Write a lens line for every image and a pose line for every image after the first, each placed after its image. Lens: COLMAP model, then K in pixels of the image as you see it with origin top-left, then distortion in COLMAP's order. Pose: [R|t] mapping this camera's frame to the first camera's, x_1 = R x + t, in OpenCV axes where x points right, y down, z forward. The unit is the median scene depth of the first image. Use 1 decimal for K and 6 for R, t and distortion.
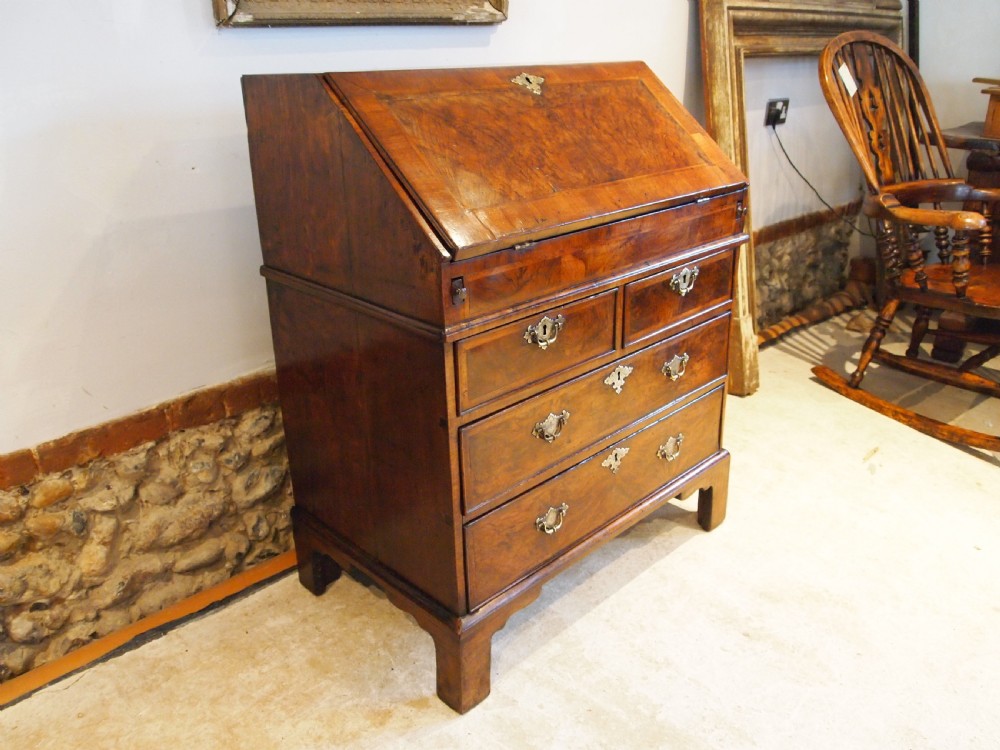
lens RADIAL K [[784.2, 0, 494.6], [0, 784.2, 378.2], [0, 0, 1]] dist [-0.053158, 0.006955]
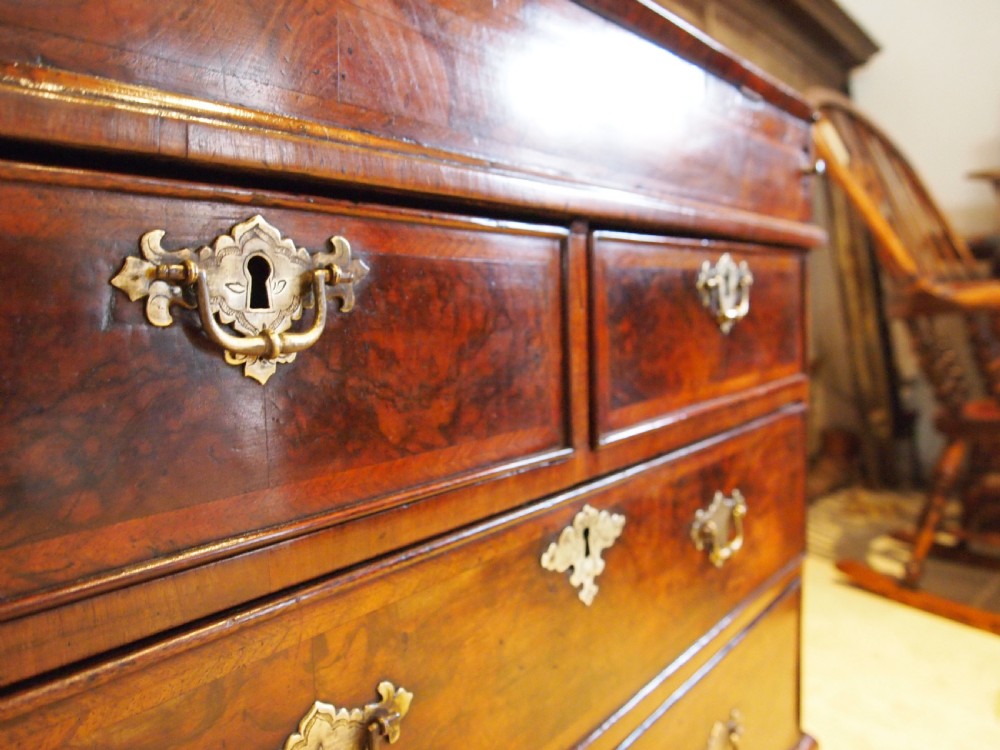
lens RADIAL K [[784.2, 0, 504.3], [0, 784.2, 374.3], [0, 0, 1]] dist [-0.053158, 0.006955]
pose [[0.990017, -0.011790, 0.140453, 0.076651], [0.053409, 0.953562, -0.296422, 0.020234], [-0.130436, 0.300965, 0.944673, 0.623734]]
